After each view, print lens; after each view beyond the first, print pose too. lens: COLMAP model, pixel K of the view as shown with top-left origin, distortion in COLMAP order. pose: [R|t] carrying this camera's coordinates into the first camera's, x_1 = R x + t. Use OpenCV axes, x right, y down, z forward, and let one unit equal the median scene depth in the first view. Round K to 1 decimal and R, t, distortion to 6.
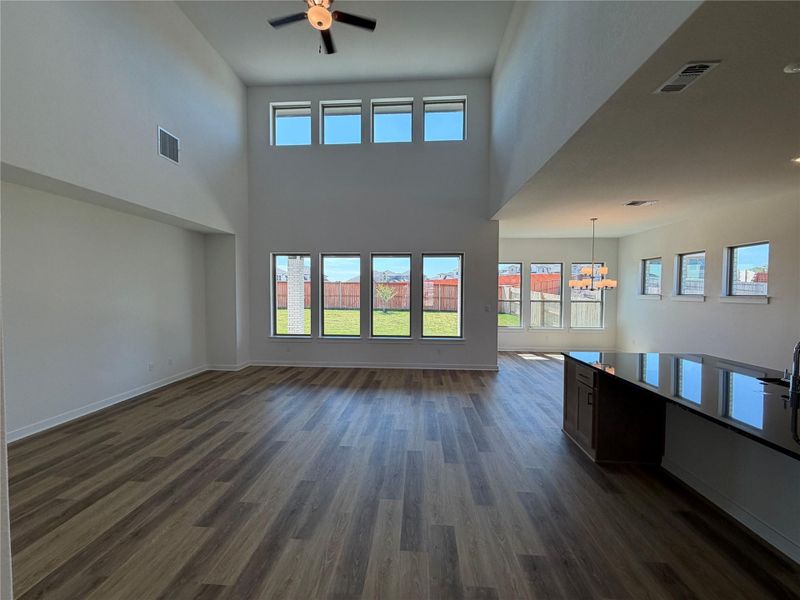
lens RADIAL K [[321.3, 0, 399.2], [0, 321.3, 303.7], [0, 0, 1]] dist [0.001235, -0.000112]
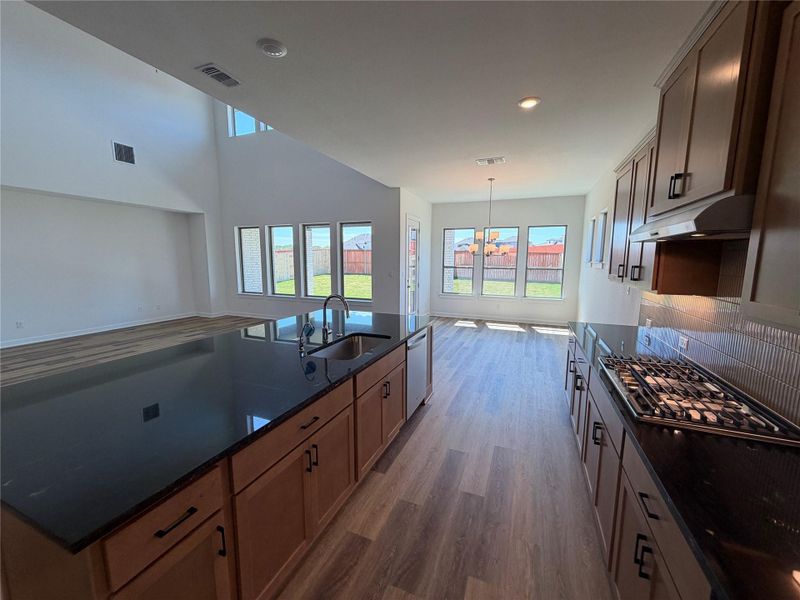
lens RADIAL K [[321.3, 0, 399.7], [0, 321.3, 304.2], [0, 0, 1]] dist [0.001235, -0.000112]
pose [[0.944482, 0.046200, -0.325298, 0.617359], [-0.013471, 0.994677, 0.102155, 0.006075], [0.328286, -0.092101, 0.940078, 0.002825]]
